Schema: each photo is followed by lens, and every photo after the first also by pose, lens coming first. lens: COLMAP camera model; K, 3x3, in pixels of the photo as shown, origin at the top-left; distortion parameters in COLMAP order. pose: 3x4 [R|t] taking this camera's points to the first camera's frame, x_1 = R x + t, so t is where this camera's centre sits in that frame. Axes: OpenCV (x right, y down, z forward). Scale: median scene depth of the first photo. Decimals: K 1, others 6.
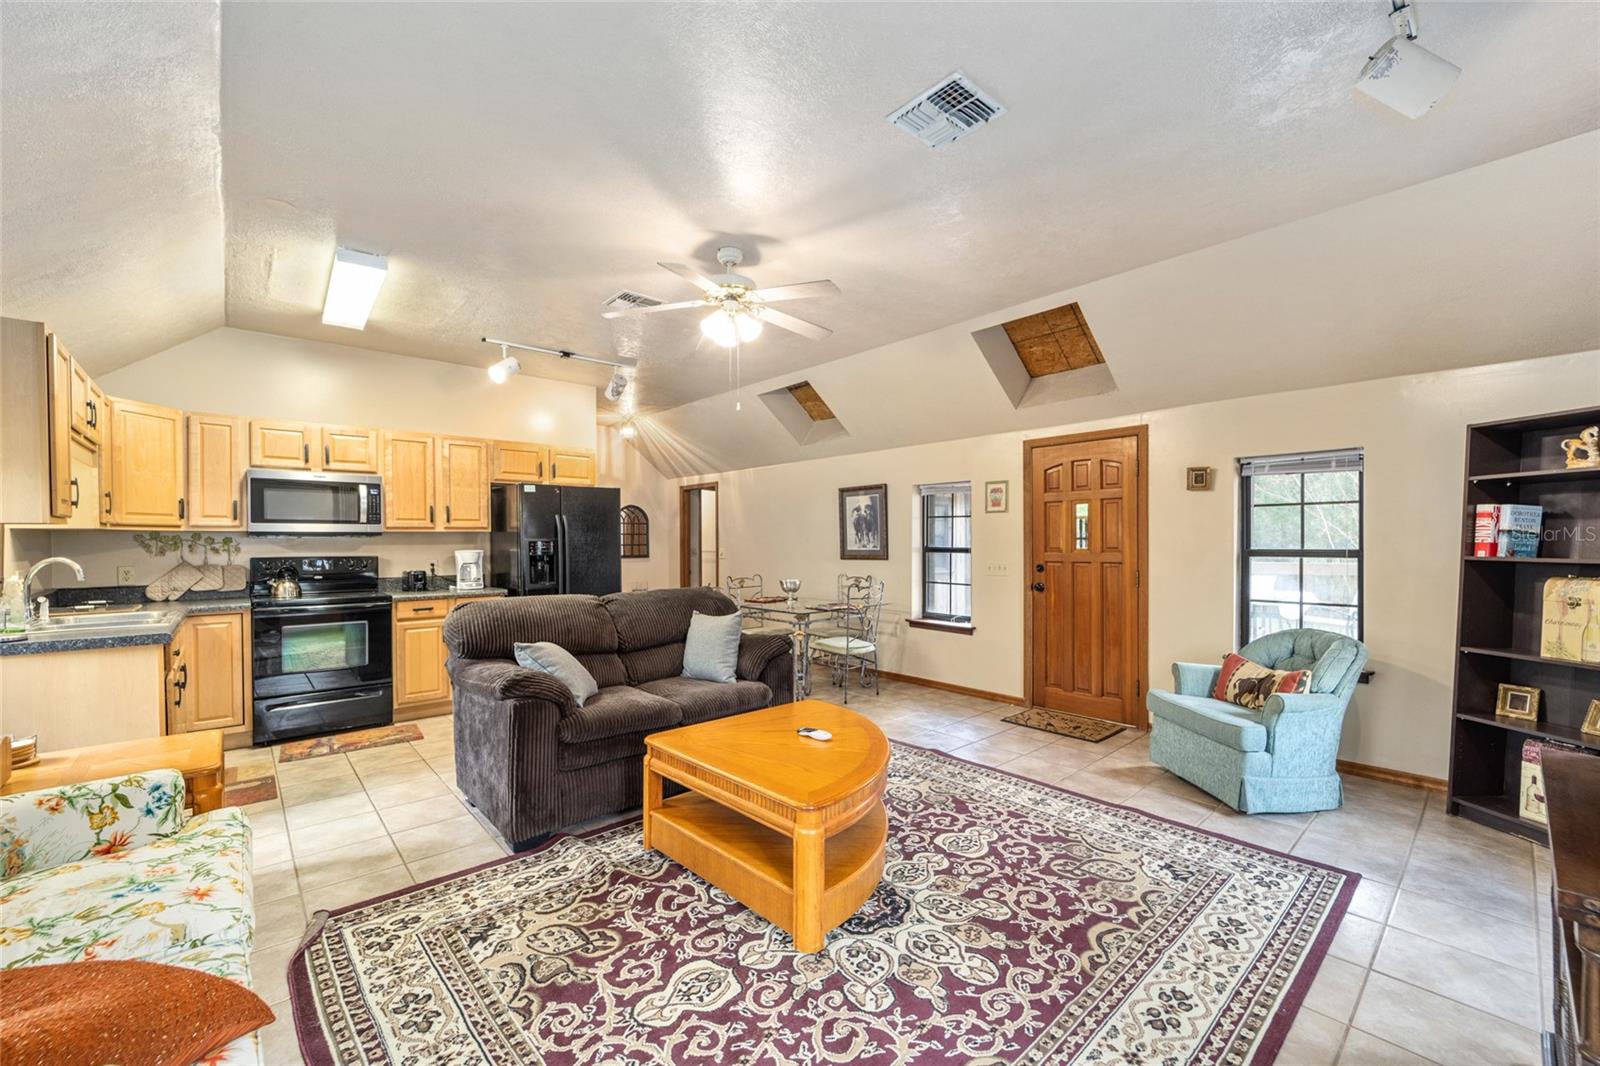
lens RADIAL K [[642.3, 0, 799.8], [0, 642.3, 544.5], [0, 0, 1]] dist [-0.001777, 0.000065]
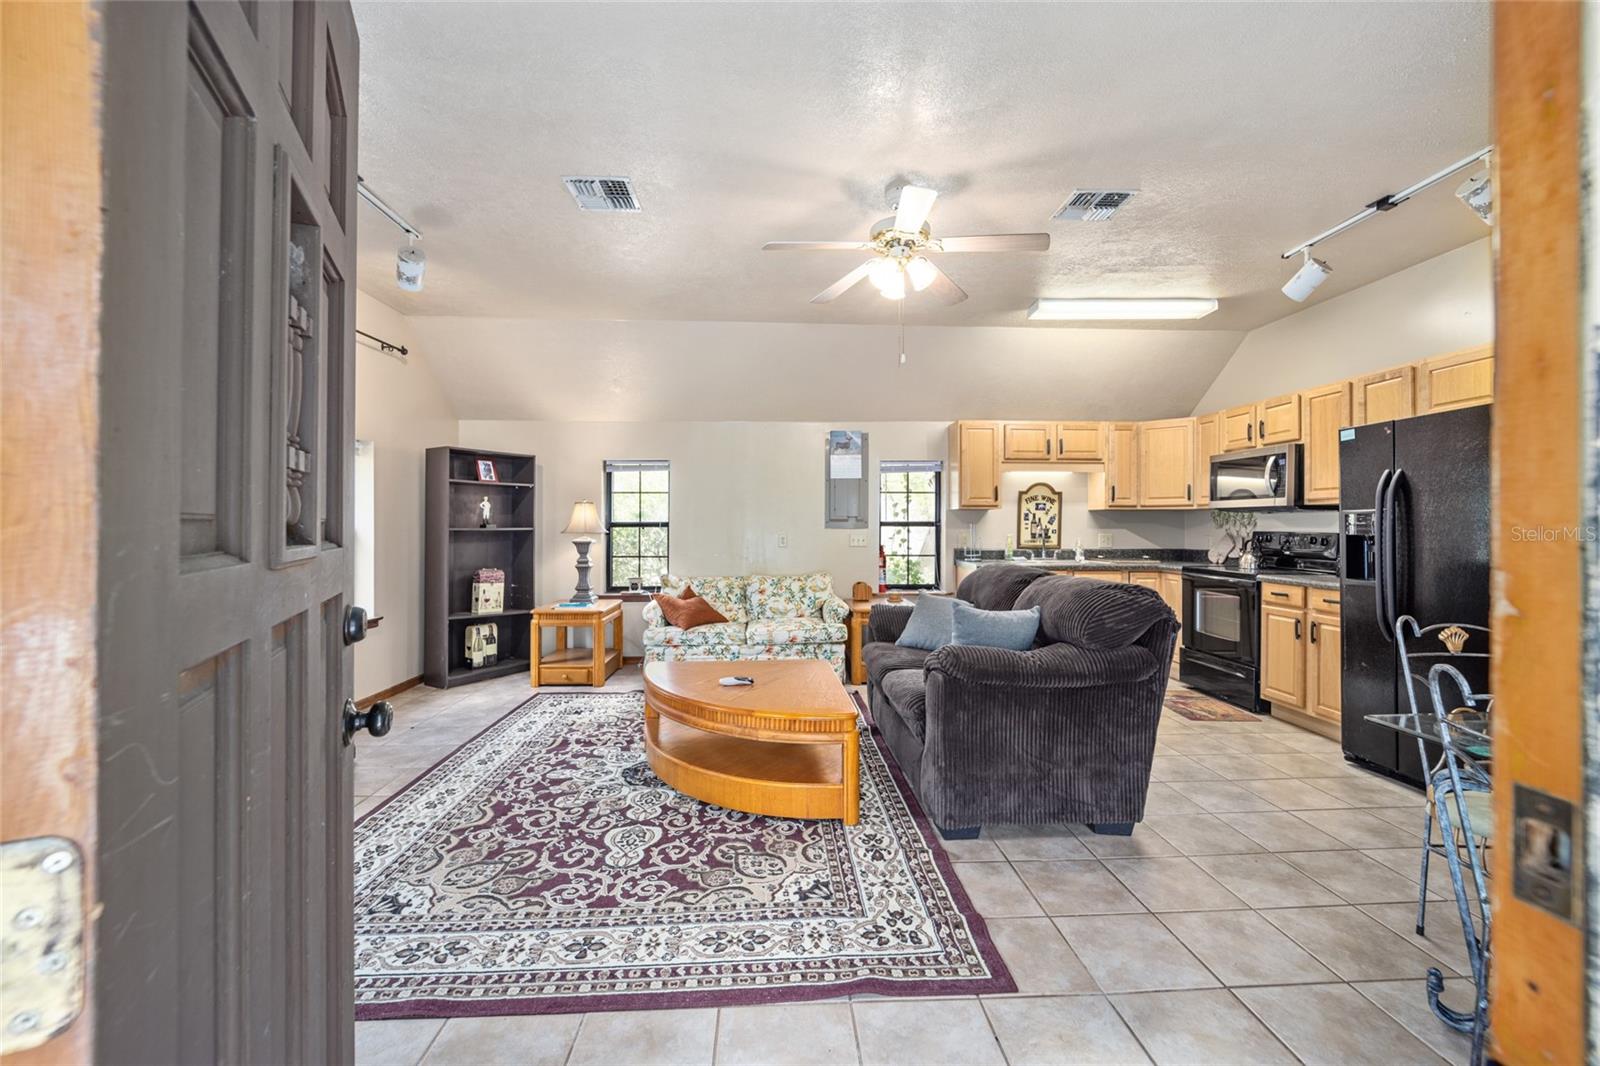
lens RADIAL K [[642.3, 0, 800.9], [0, 642.3, 517.1], [0, 0, 1]] dist [-0.001777, 0.000065]
pose [[-0.627568, -0.003787, -0.778552, 0.920099], [-0.006238, 0.999981, 0.000164, 0.001858], [0.778537, 0.004960, -0.627580, 1.972138]]
